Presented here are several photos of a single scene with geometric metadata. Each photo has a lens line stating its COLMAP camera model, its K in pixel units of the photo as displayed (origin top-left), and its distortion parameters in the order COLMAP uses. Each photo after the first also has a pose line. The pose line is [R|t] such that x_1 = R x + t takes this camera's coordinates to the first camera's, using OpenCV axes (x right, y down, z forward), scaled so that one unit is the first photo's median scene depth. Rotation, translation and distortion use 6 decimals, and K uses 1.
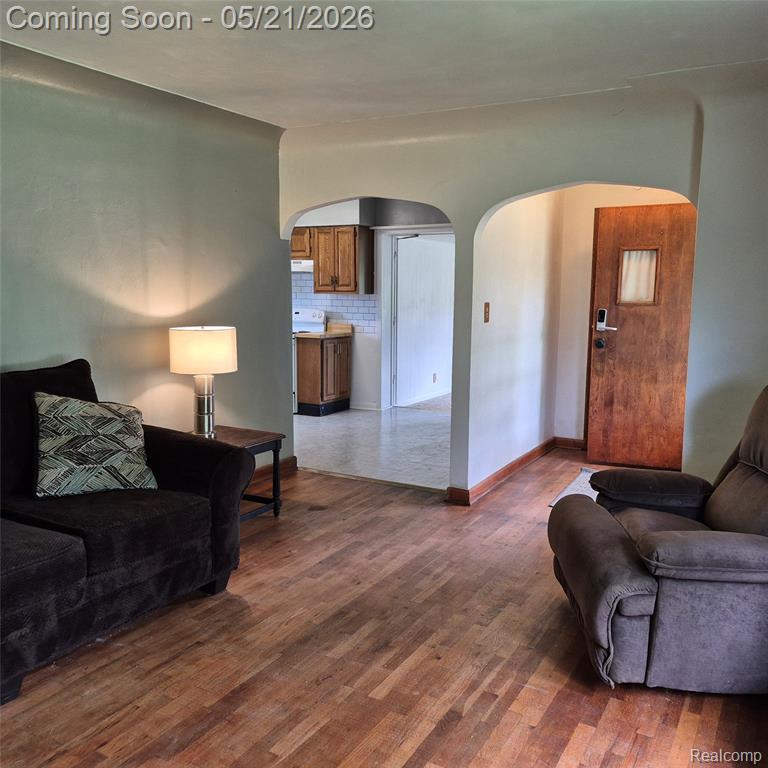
lens RADIAL K [[701.4, 0, 386.0], [0, 701.4, 388.4], [0, 0, 1]] dist [0.020897, 0.000000]
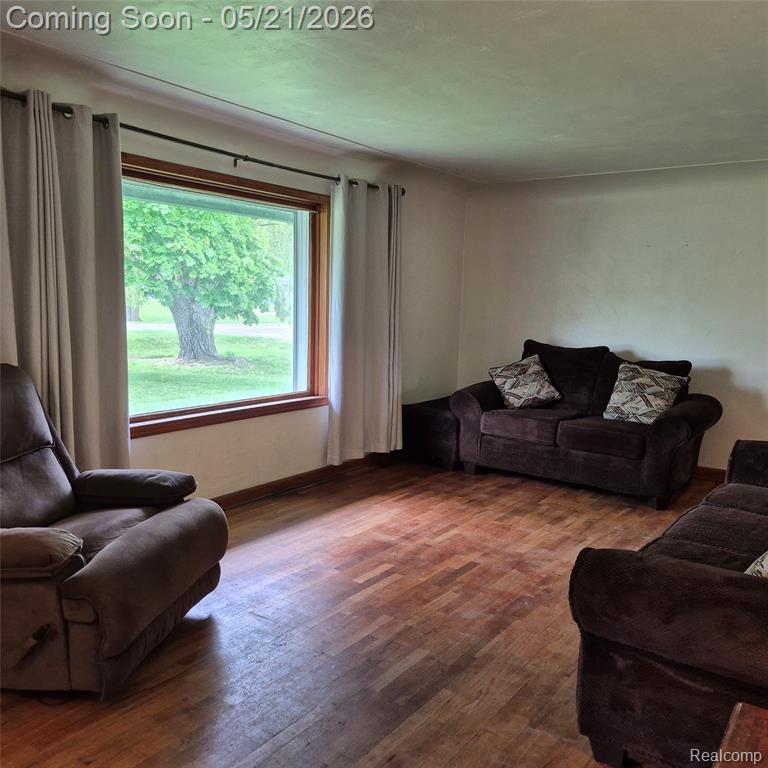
lens RADIAL K [[701.4, 0, 384.0], [0, 701.4, 385.2], [0, 0, 1]] dist [0.020897, 0.000000]
pose [[-0.994585, -0.050902, 0.090609, -0.086442], [-0.025085, 0.963645, 0.266005, -0.254084], [-0.100855, 0.262292, -0.959704, 1.795554]]
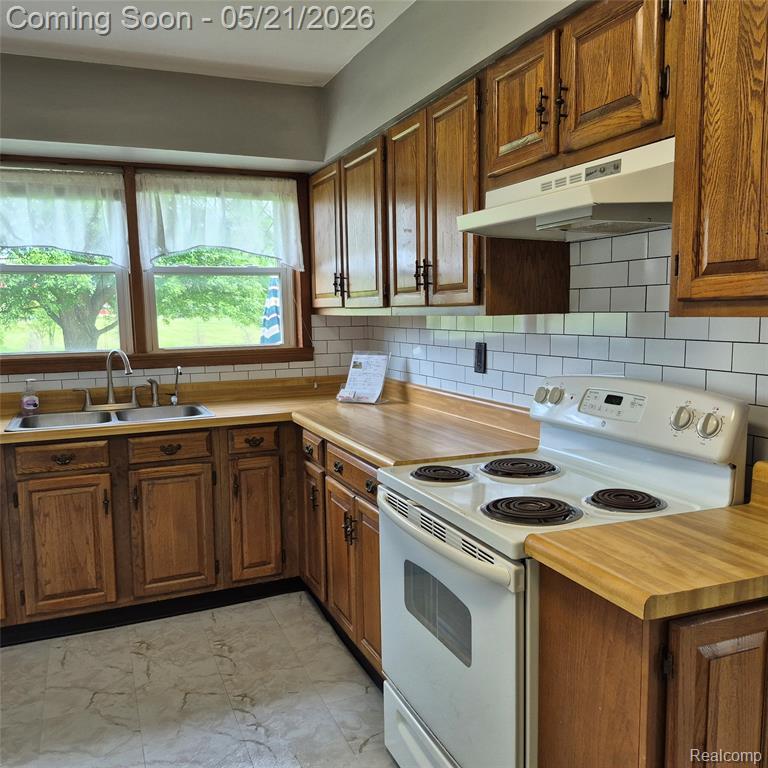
lens RADIAL K [[701.4, 0, 377.9], [0, 701.4, 395.4], [0, 0, 1]] dist [0.020897, 0.000000]
pose [[0.791515, 0.053836, -0.608774, -0.225718], [-0.067085, 0.997747, 0.001012, -0.510561], [0.607457, 0.040039, 0.793343, 3.756162]]
